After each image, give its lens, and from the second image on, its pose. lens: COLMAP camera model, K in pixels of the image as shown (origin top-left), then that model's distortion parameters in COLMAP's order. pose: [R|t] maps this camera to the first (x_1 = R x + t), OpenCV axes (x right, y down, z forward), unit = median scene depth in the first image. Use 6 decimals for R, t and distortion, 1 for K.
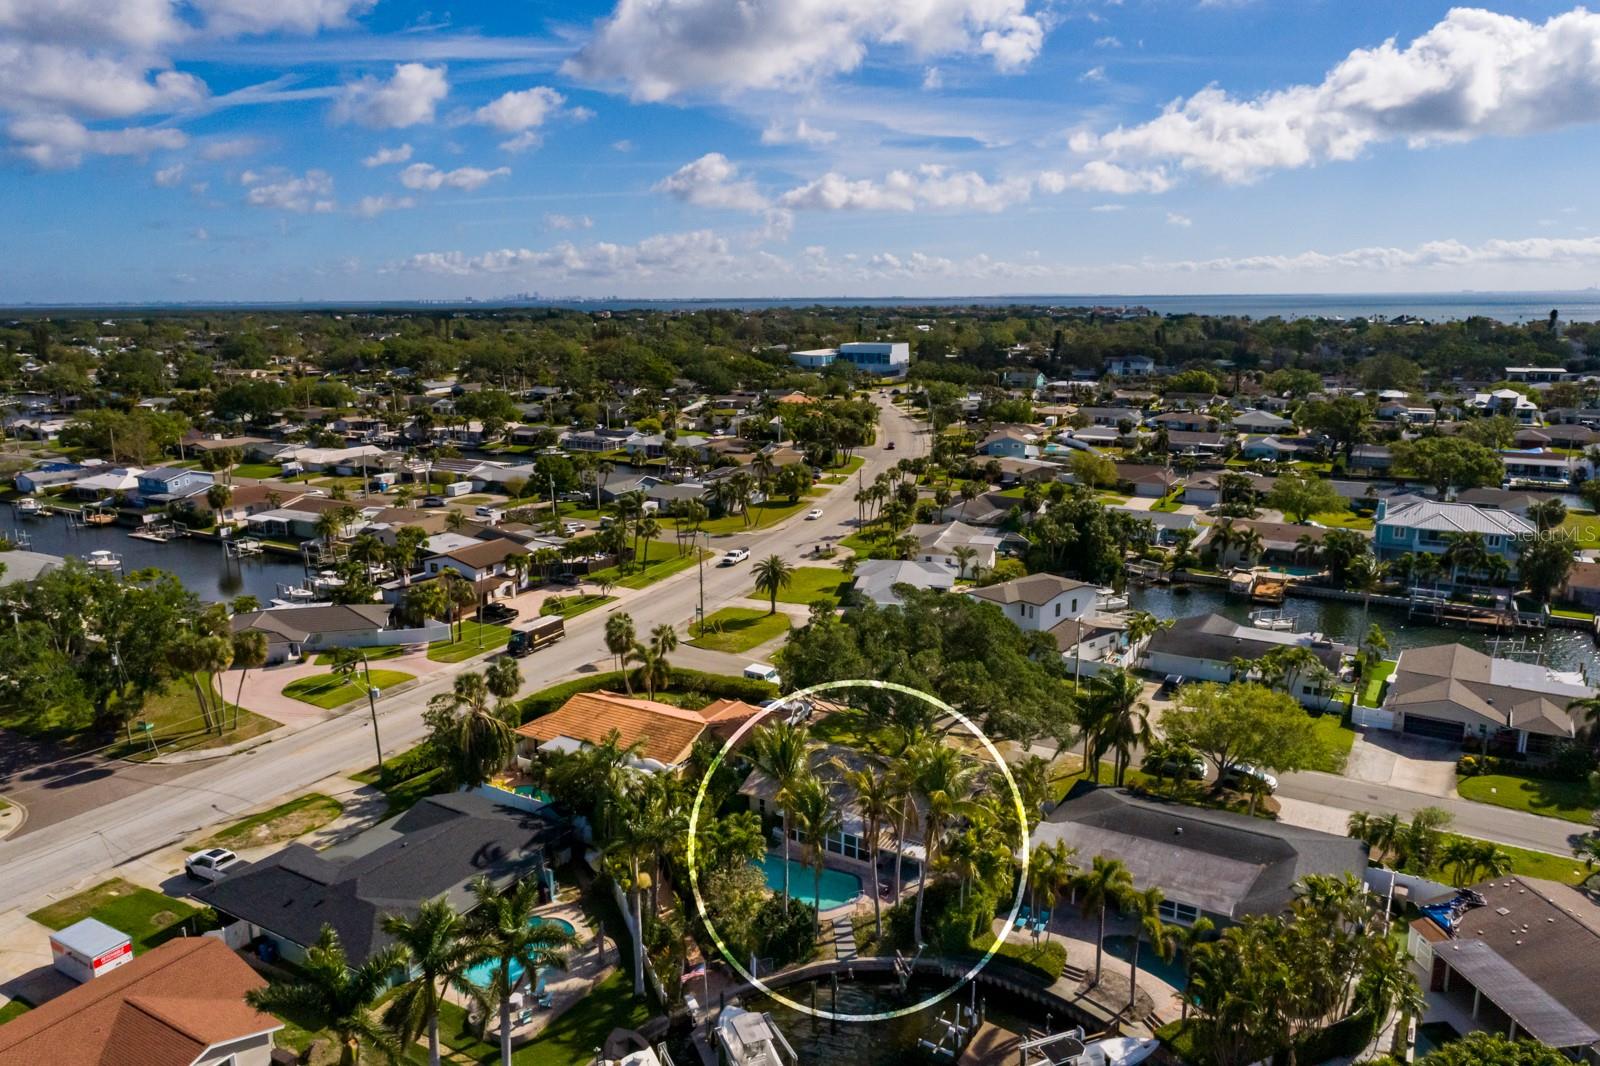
lens RADIAL K [[1094.3, 0, 795.6], [0, 1094.3, 527.7], [0, 0, 1]] dist [-0.001664, 0.007521]
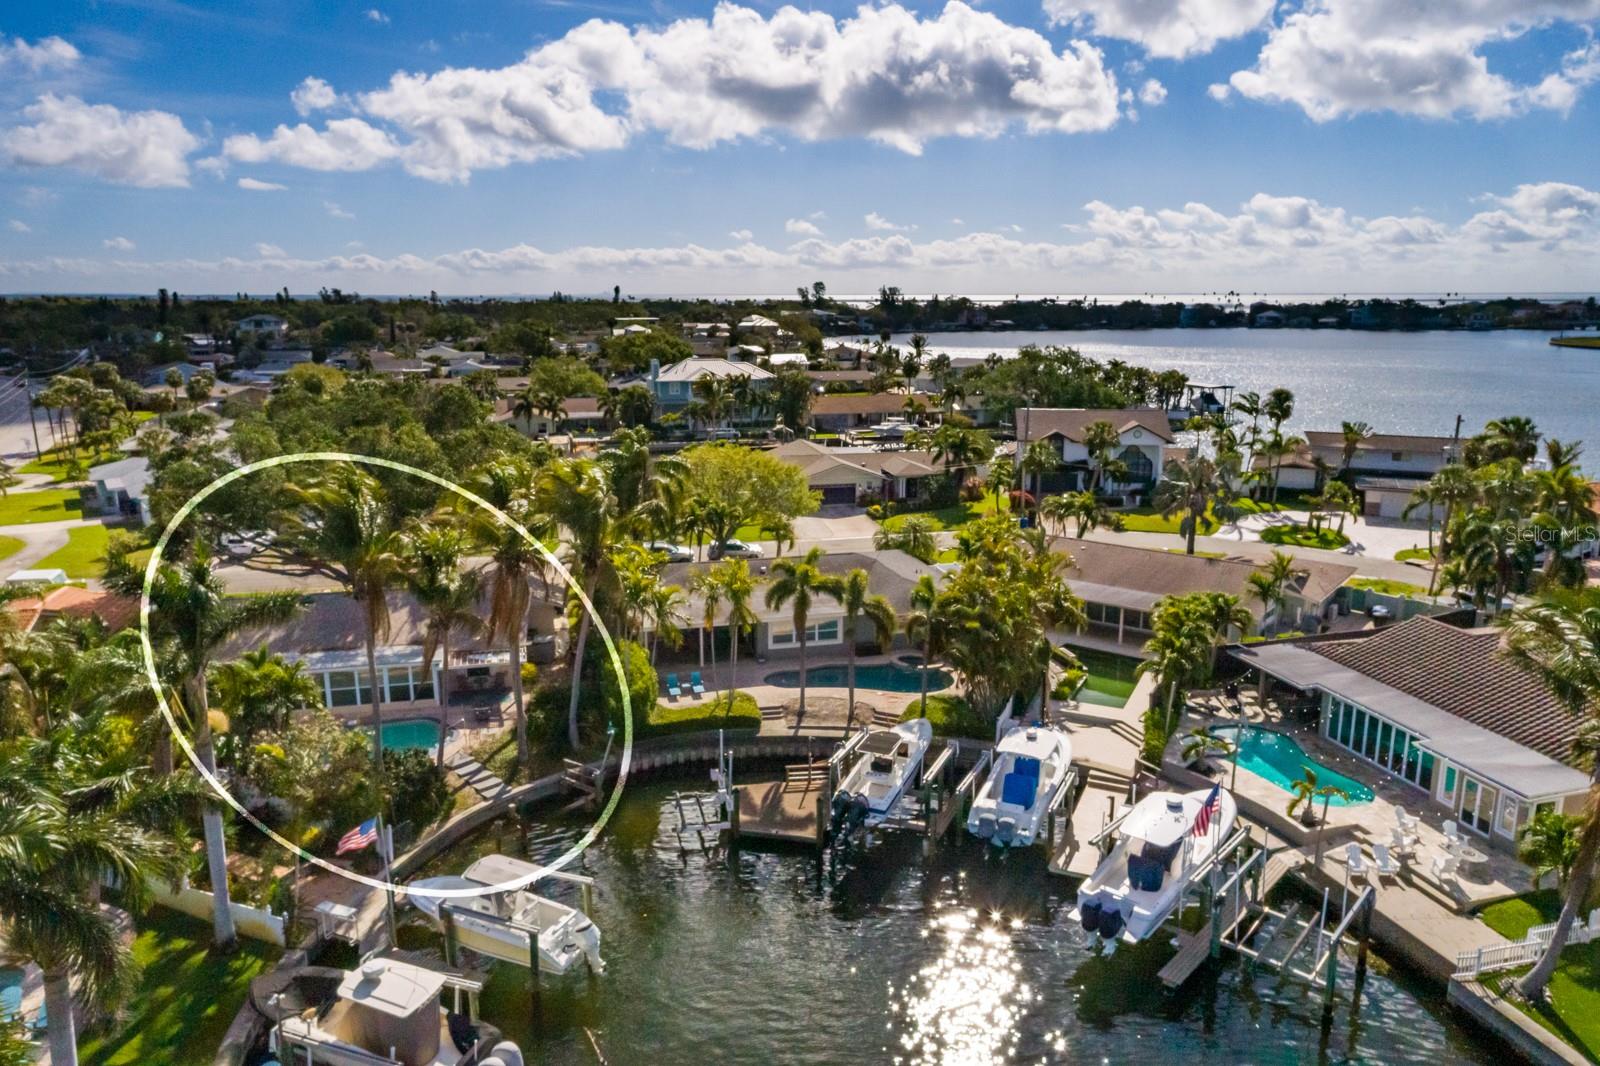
lens RADIAL K [[1091.3, 0, 801.3], [0, 1091.3, 535.7], [0, 0, 1]] dist [-0.002641, 0.004874]
pose [[0.703183, -0.146654, 0.695720, -0.115984], [0.142932, 0.987678, 0.063732, 0.092574], [-0.696494, 0.054625, 0.715480, 0.158289]]
